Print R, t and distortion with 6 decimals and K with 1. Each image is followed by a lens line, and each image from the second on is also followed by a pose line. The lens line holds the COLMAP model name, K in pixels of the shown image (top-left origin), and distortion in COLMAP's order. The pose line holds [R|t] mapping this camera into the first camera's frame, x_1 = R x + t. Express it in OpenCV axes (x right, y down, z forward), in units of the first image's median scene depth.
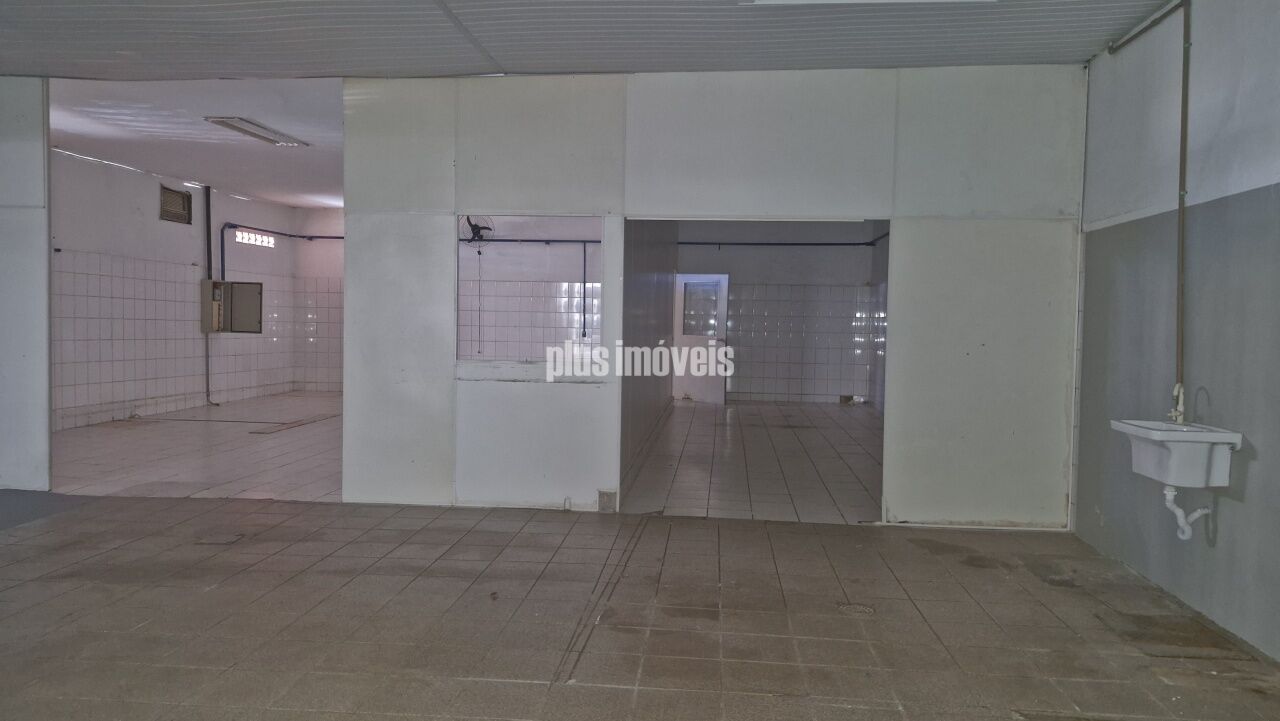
lens RADIAL K [[897.8, 0, 645.2], [0, 897.8, 358.3], [0, 0, 1]] dist [0.058368, -0.002074]
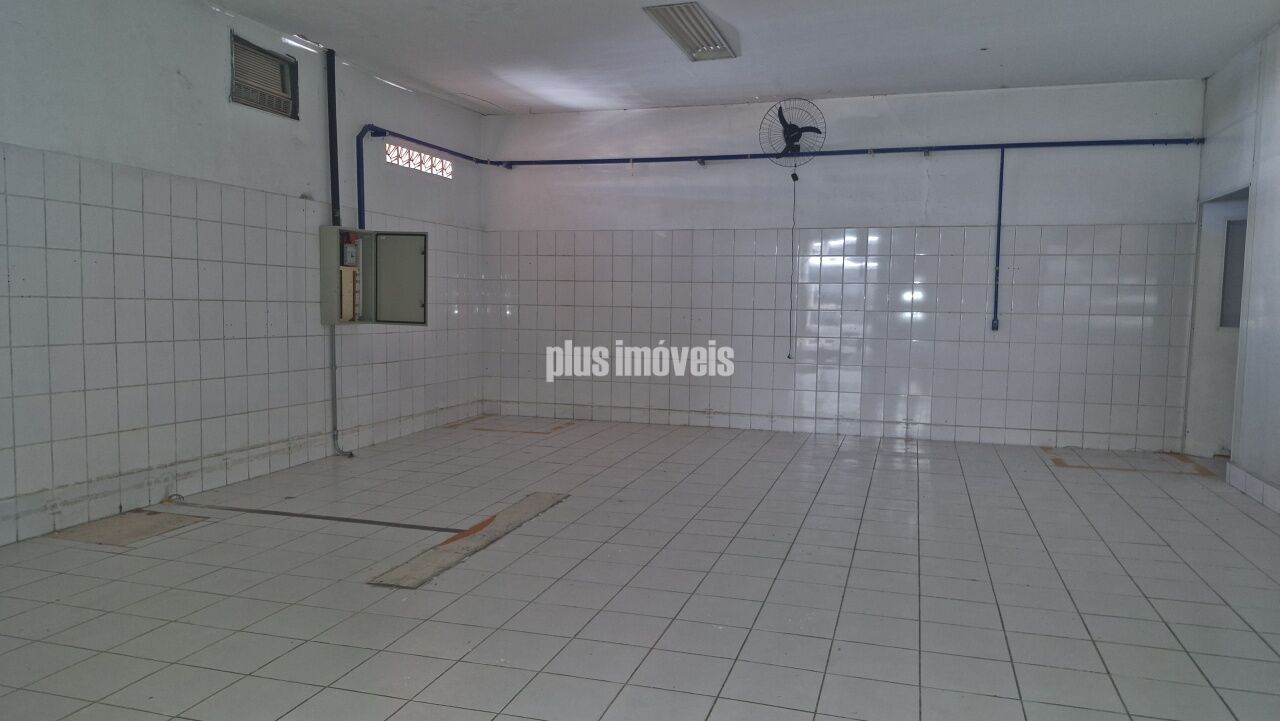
lens RADIAL K [[897.8, 0, 639.4], [0, 897.8, 361.1], [0, 0, 1]] dist [0.058368, -0.002074]
pose [[0.977832, 0.009971, -0.209153, -0.182578], [-0.004806, 0.999671, 0.025189, -0.020023], [0.209336, -0.023626, 0.977558, 0.495239]]
